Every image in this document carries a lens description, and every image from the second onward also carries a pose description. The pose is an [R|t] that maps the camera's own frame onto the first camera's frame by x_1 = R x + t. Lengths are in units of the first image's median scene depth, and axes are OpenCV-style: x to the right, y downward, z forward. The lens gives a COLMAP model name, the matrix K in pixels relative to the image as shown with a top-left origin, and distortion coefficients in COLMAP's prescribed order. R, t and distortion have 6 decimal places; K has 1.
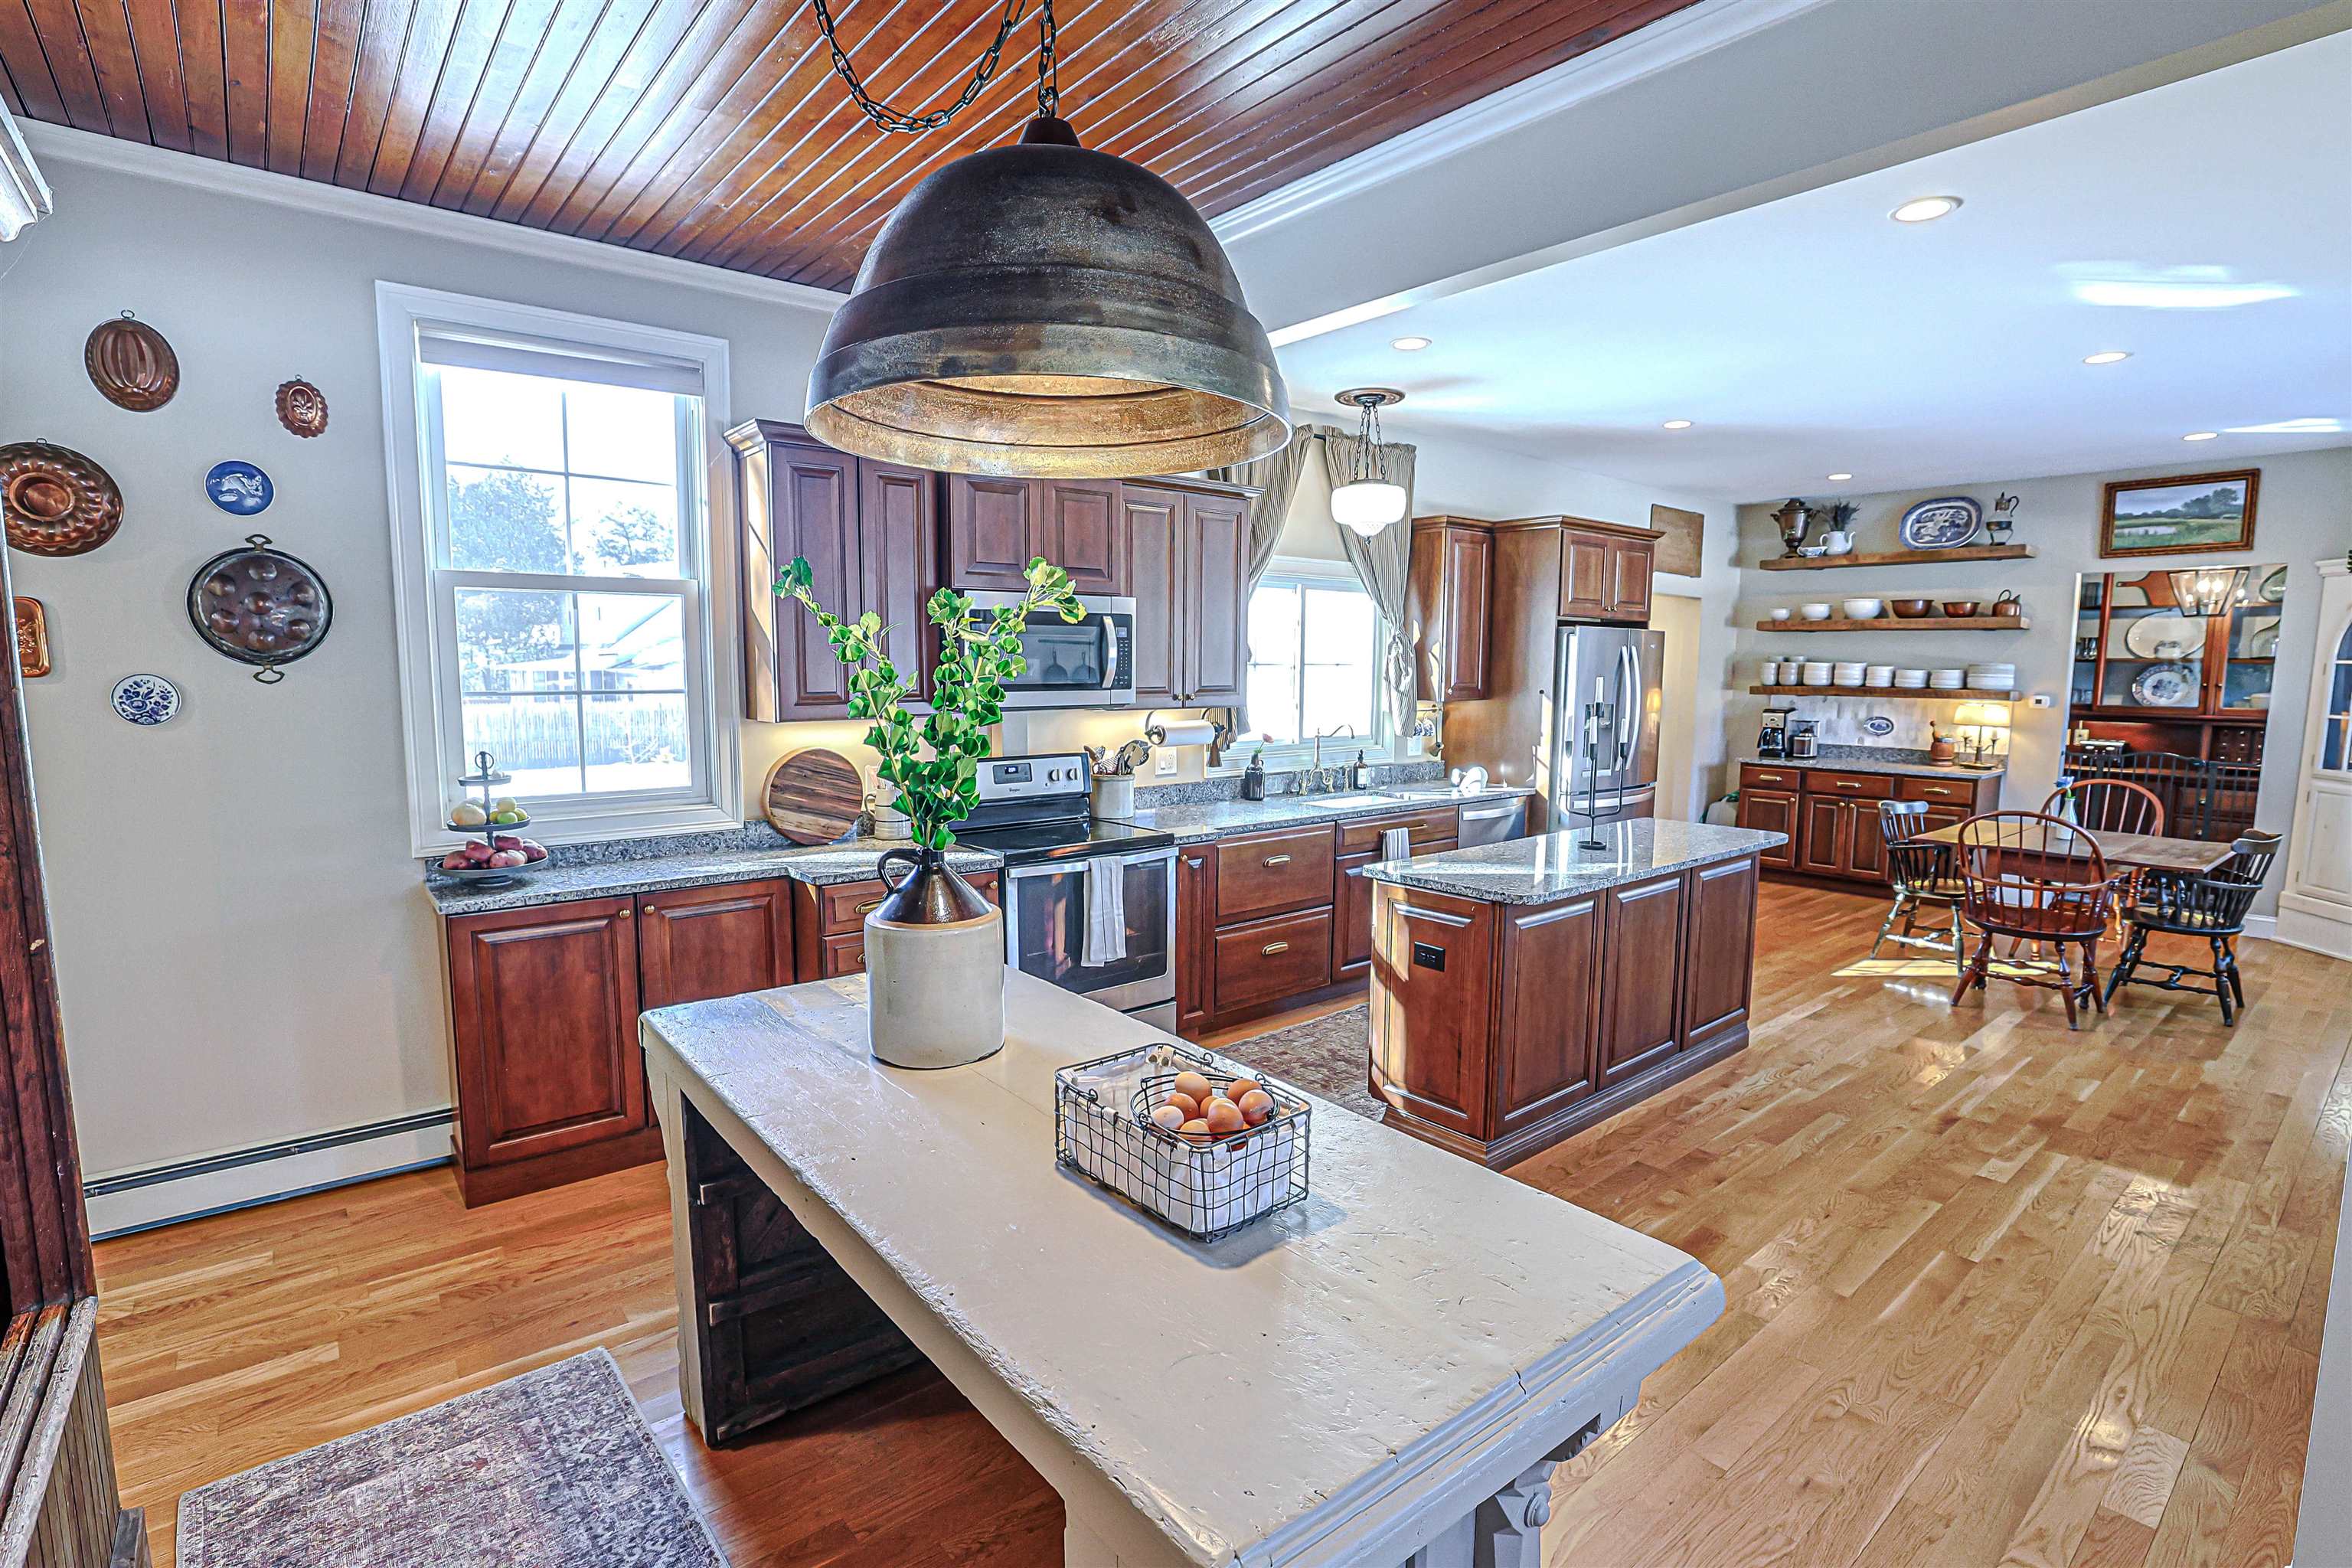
lens RADIAL K [[1107.1, 0, 1179.4], [0, 1107.1, 788.0], [0, 0, 1]] dist [-0.051155, 0.021764]
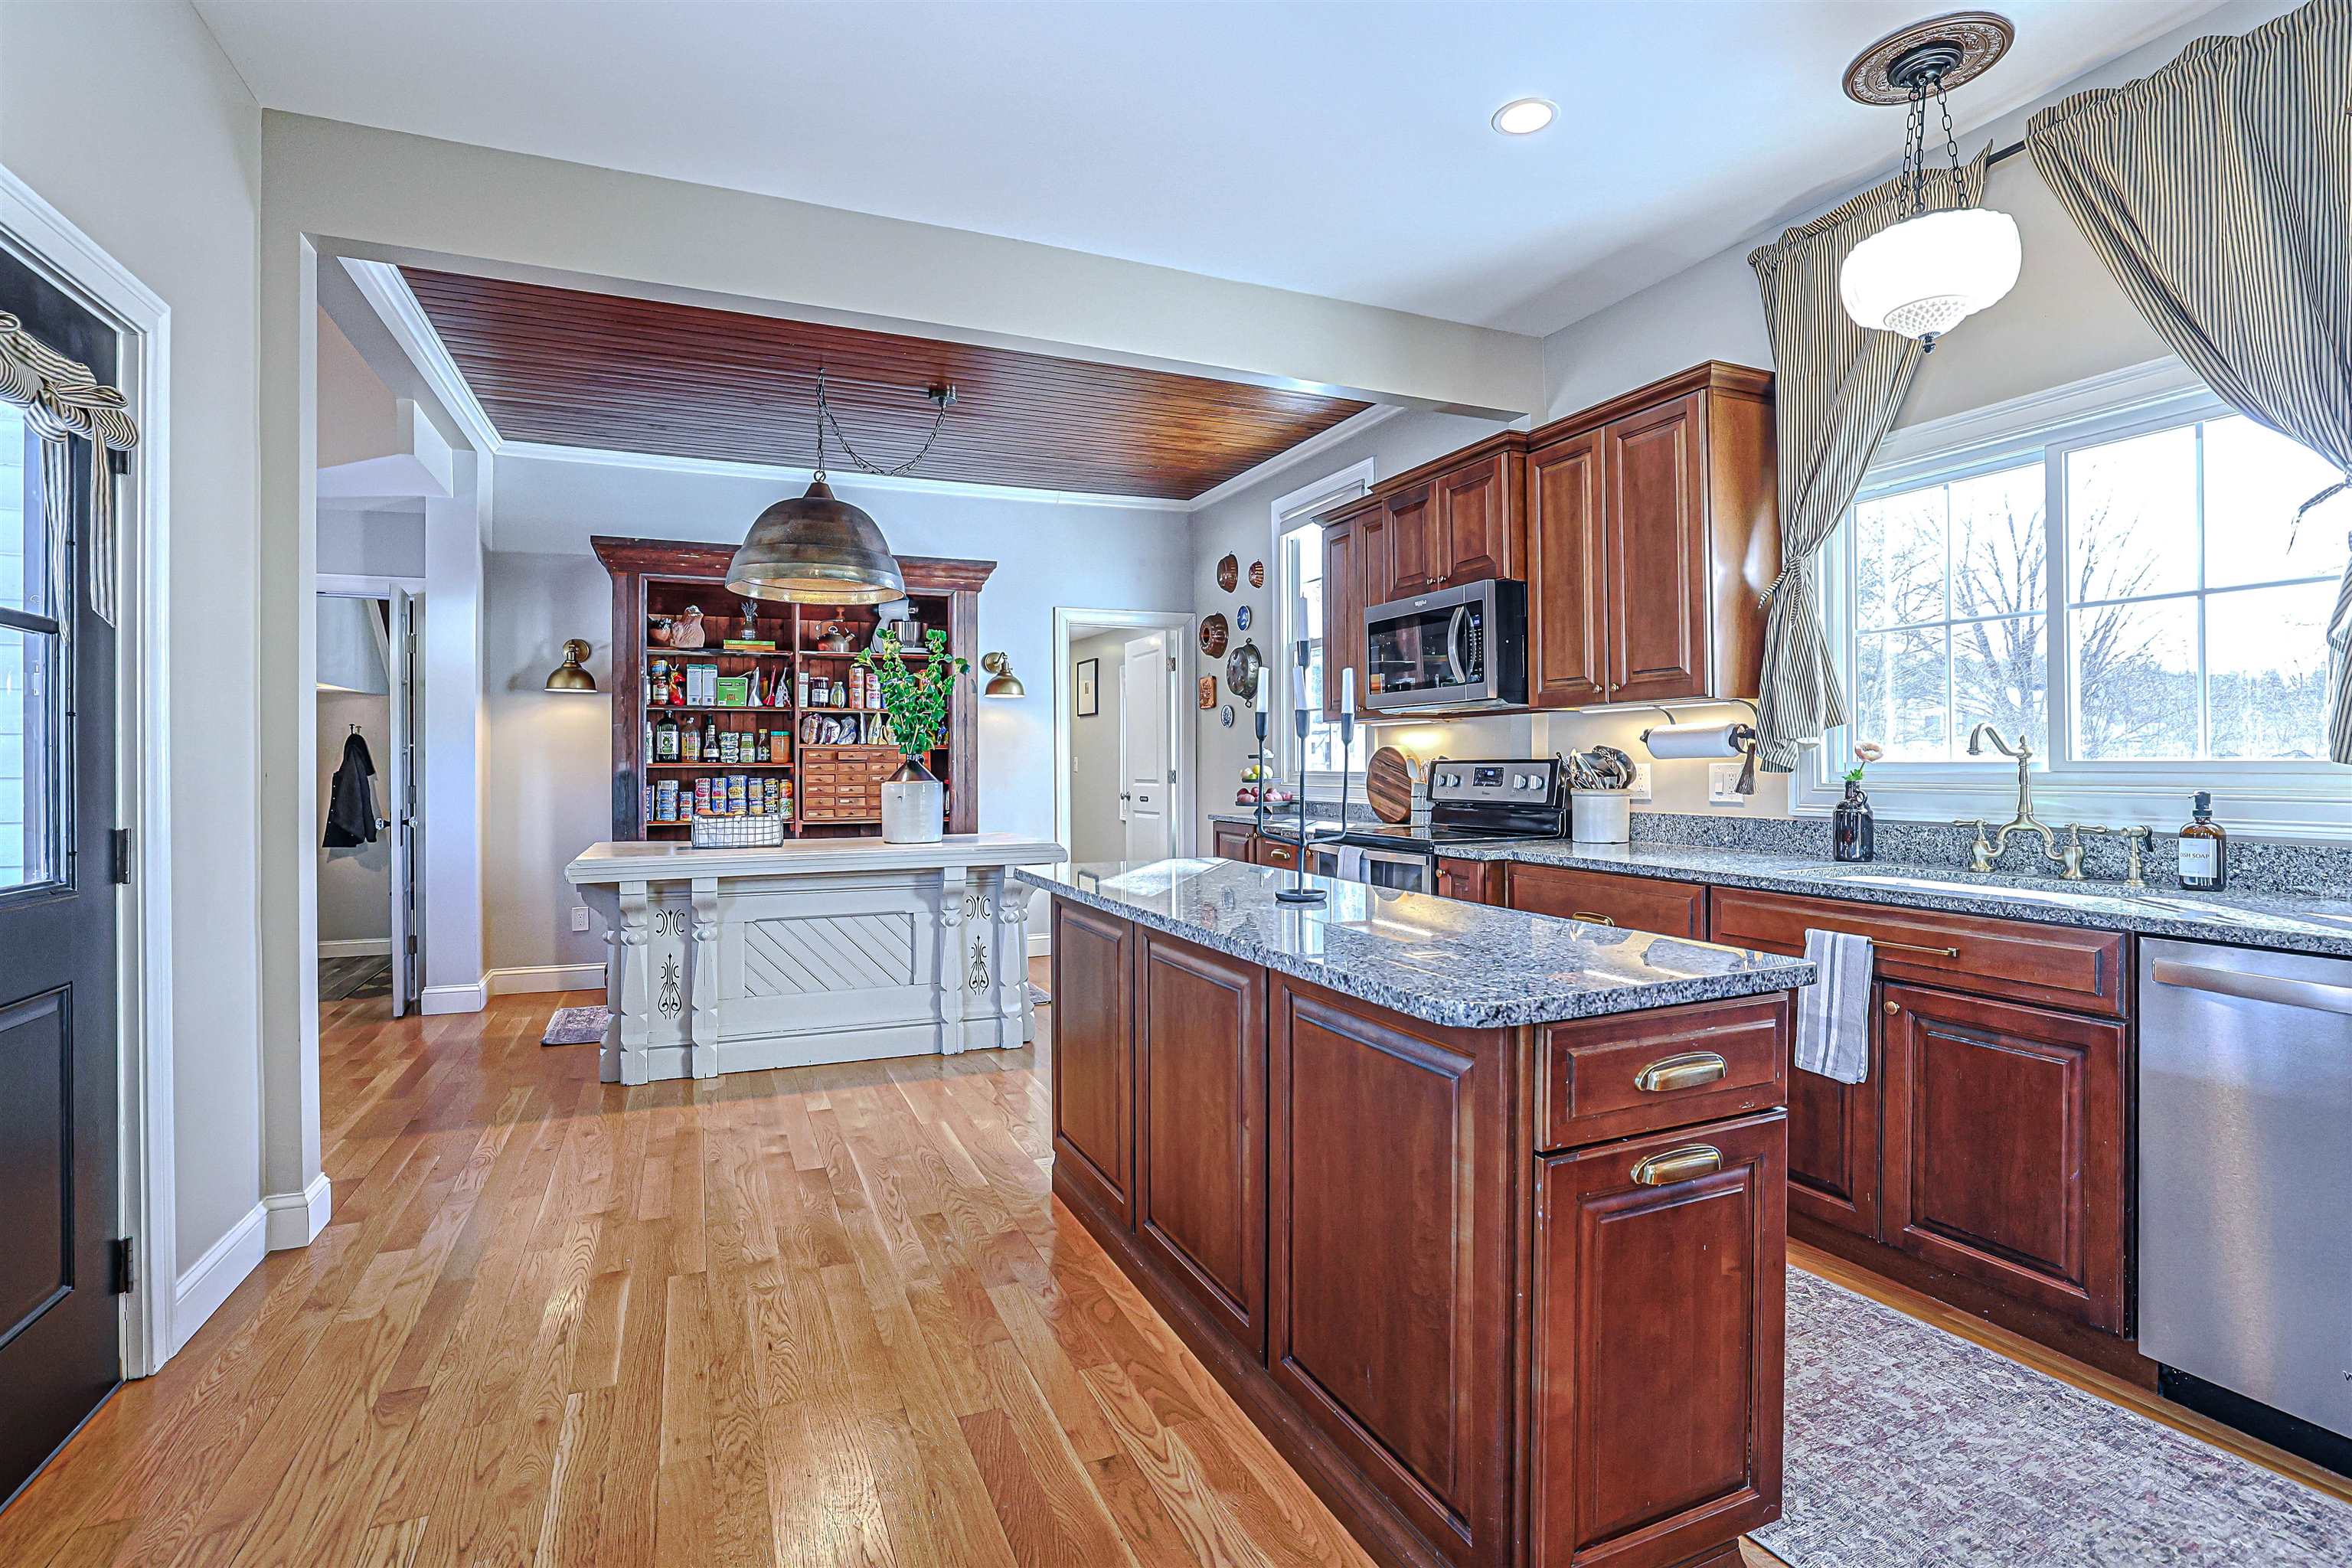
lens RADIAL K [[1038.5, 0, 1182.7], [0, 1038.5, 763.5], [0, 0, 1]] dist [-0.000438, 0.016325]
pose [[-0.225985, -0.000452, -0.974131, 0.698661], [-0.110033, 0.993612, 0.025065, -0.014994], [0.967897, 0.112850, -0.224591, 0.808885]]
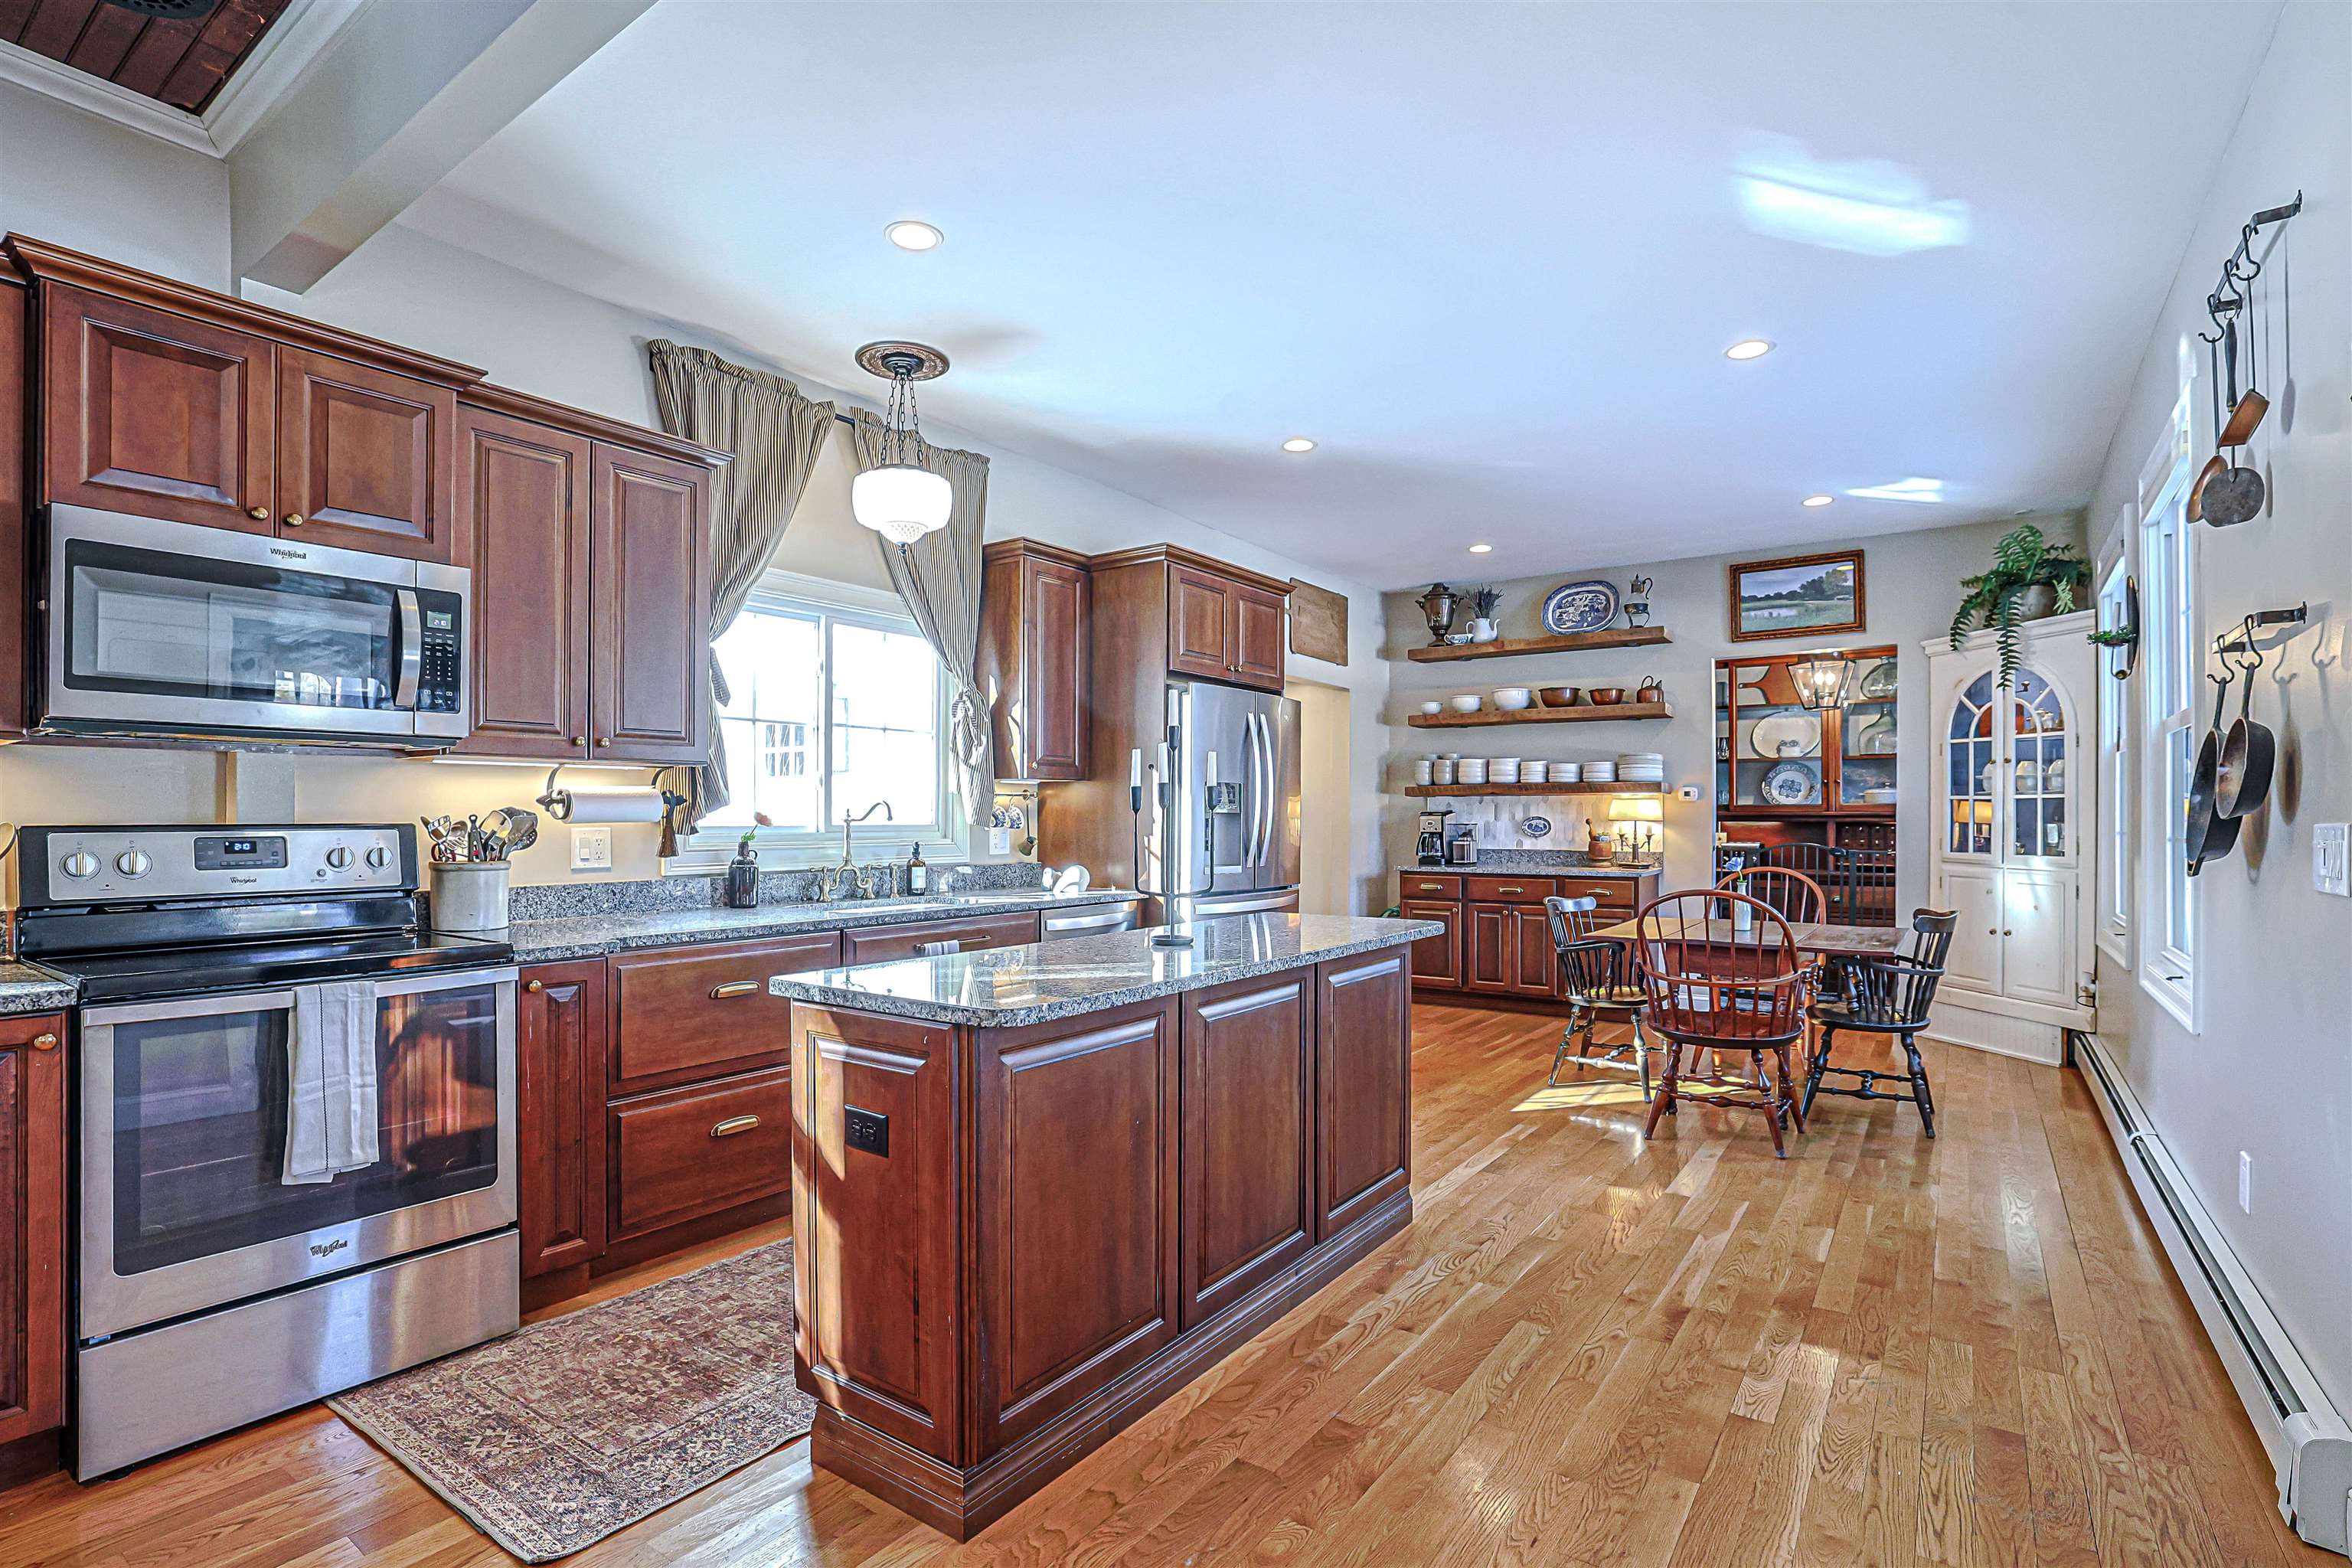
lens RADIAL K [[1098.4, 0, 1184.0], [0, 1098.4, 801.5], [0, 0, 1]] dist [-0.057708, 0.031960]
pose [[0.964854, 0.003496, 0.262764, 0.161433], [0.030790, 0.991520, -0.126251, 0.041368], [-0.260977, 0.129904, 0.956565, 0.273606]]
